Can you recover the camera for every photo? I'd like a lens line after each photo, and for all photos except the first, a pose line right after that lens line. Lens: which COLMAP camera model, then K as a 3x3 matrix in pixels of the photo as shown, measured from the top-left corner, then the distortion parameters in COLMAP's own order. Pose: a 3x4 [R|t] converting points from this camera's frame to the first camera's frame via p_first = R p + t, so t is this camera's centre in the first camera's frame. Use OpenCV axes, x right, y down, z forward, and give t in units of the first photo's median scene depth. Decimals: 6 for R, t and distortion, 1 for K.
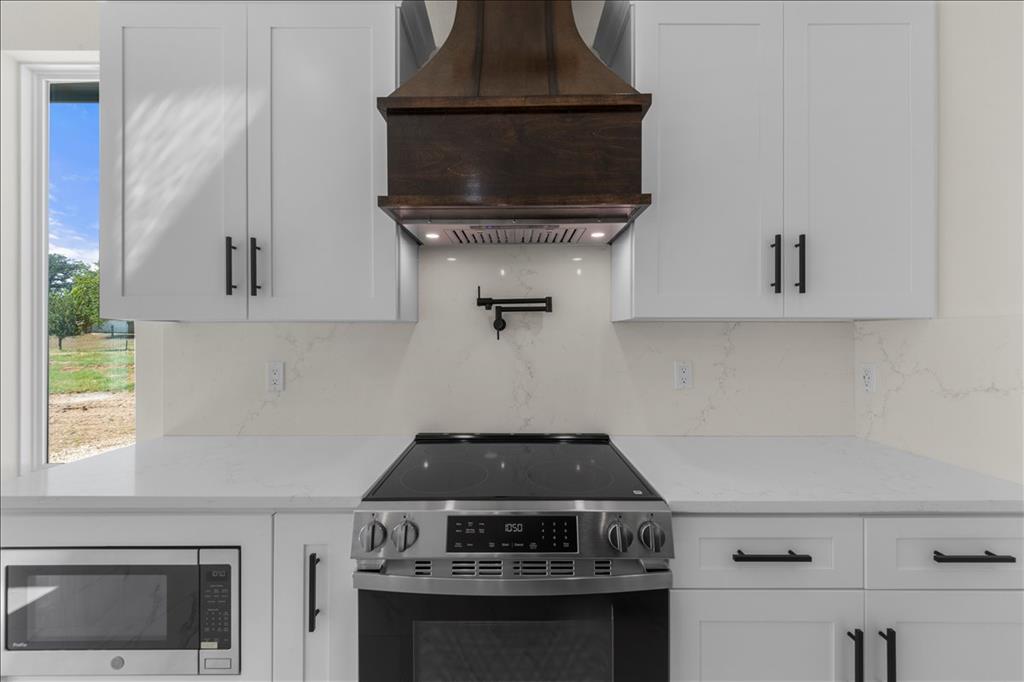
lens RADIAL K [[401.4, 0, 510.7], [0, 401.4, 330.7], [0, 0, 1]] dist [0.000999, 0.000014]
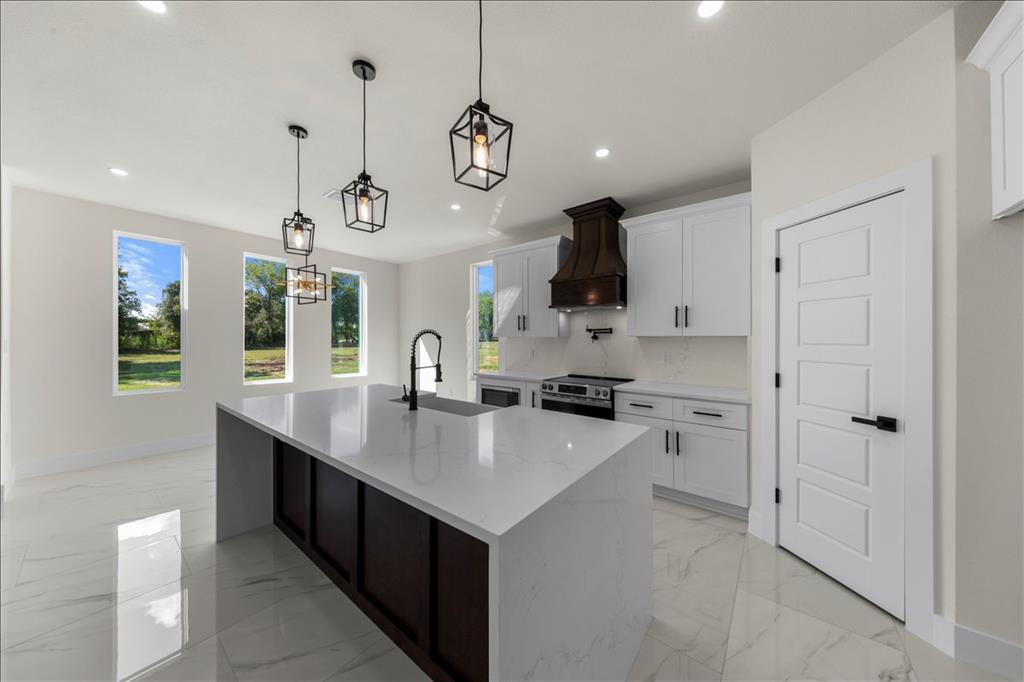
lens RADIAL K [[332.1, 0, 512.2], [0, 332.1, 336.9], [0, 0, 1]] dist [0.000702, -0.000085]
pose [[0.788442, 0.000169, -0.615109, 1.131243], [-0.001380, 0.999998, -0.001494, -0.020719], [0.615108, 0.002027, 0.788440, -1.452710]]
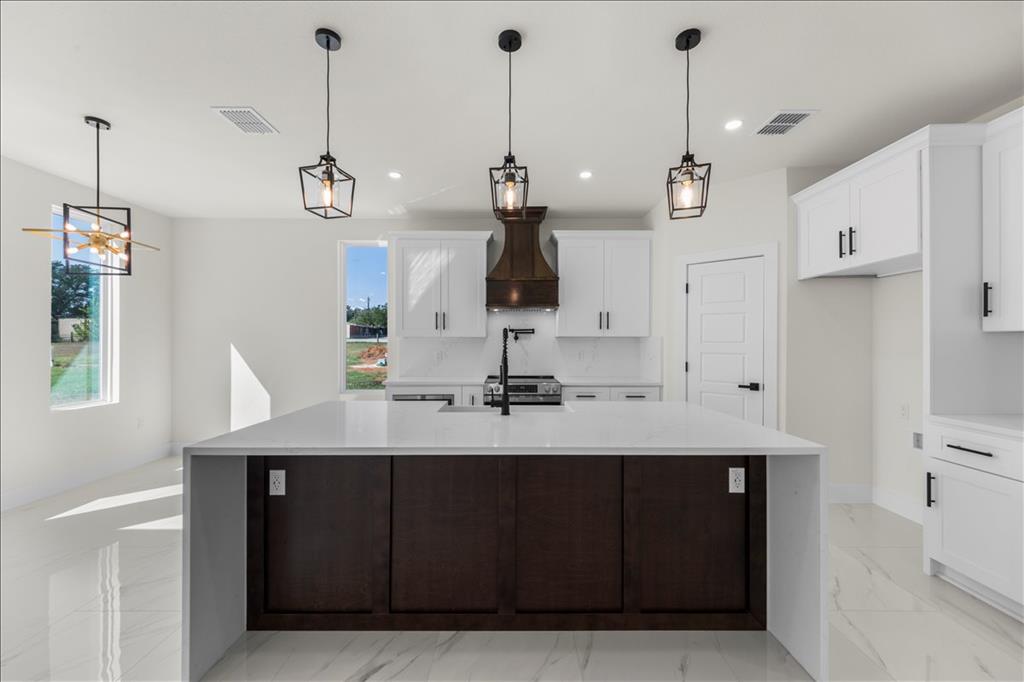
lens RADIAL K [[389.5, 0, 510.2], [0, 389.5, 339.3], [0, 0, 1]] dist [0.002942, 0.000230]
pose [[0.999989, 0.002802, 0.003638, -0.096377], [-0.002810, 0.999994, 0.002124, -0.013587], [-0.003632, -0.002134, 0.999991, -2.148094]]
